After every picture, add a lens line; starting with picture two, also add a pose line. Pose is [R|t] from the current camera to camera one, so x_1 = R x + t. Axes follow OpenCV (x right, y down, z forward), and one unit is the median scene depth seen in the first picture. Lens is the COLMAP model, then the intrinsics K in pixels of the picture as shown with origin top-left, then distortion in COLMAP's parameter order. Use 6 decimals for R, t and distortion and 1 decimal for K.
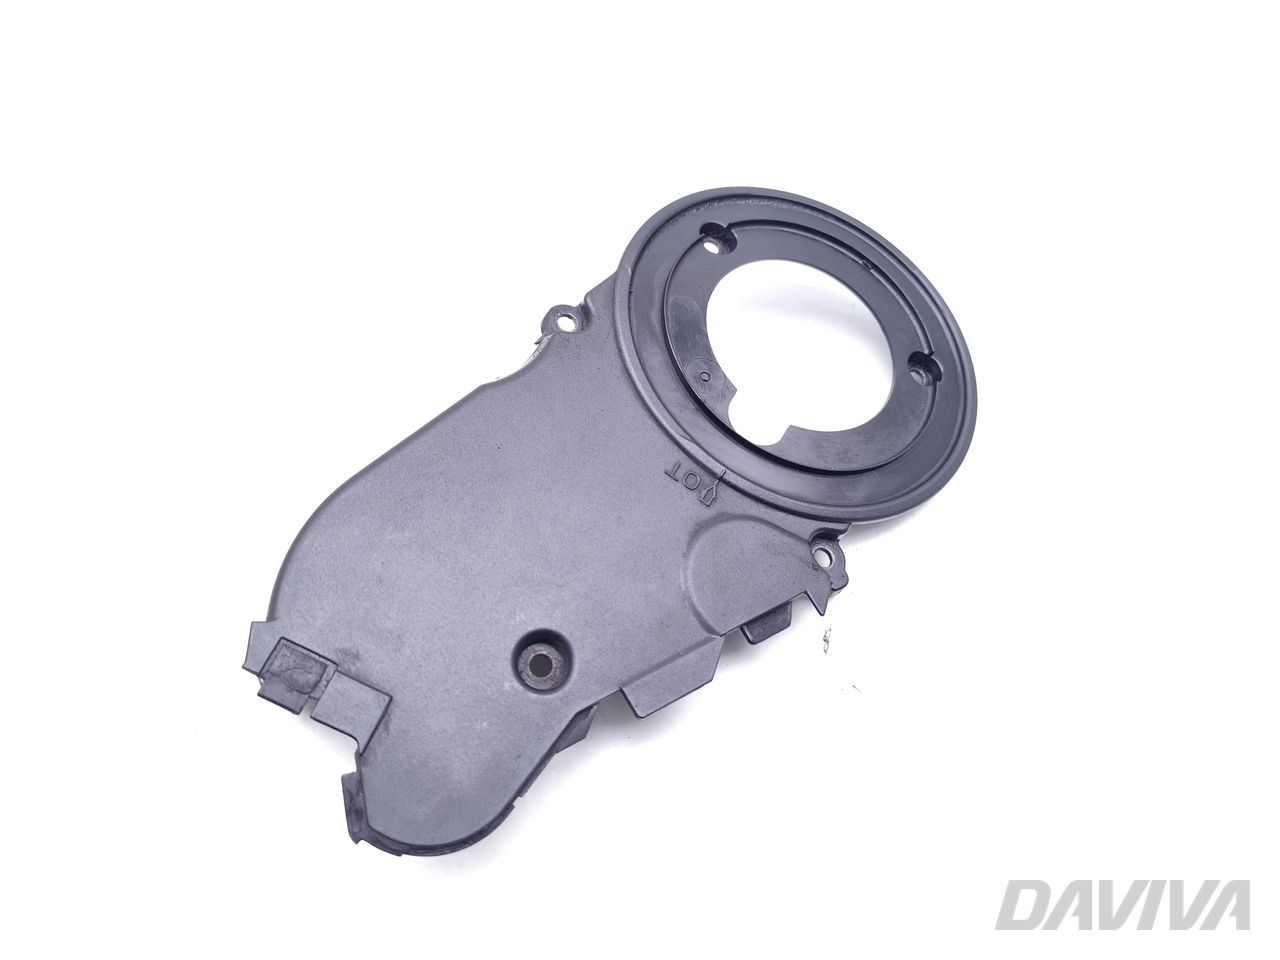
lens RADIAL K [[858.4, 0, 640.0], [0, 858.4, 480.0], [0, 0, 1]] dist [-0.001235, -0.000213]
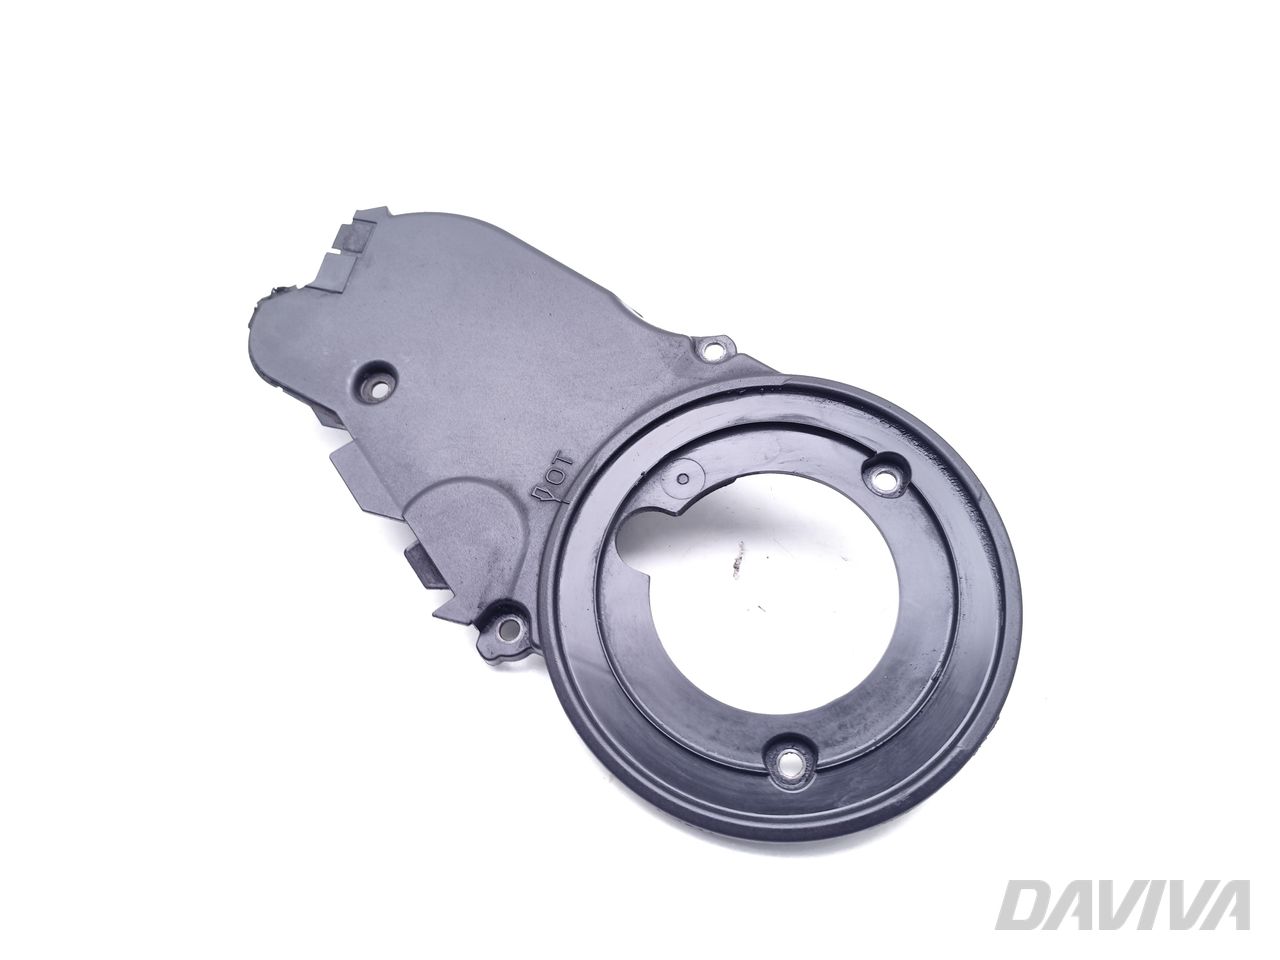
lens RADIAL K [[858.4, 0, 640.0], [0, 858.4, 480.0], [0, 0, 1]] dist [-0.001235, -0.000213]
pose [[0.077338, 0.800468, -0.594365, 0.700752], [-0.830482, 0.381576, 0.405831, -0.512273], [0.551650, 0.462223, 0.694285, 0.351690]]
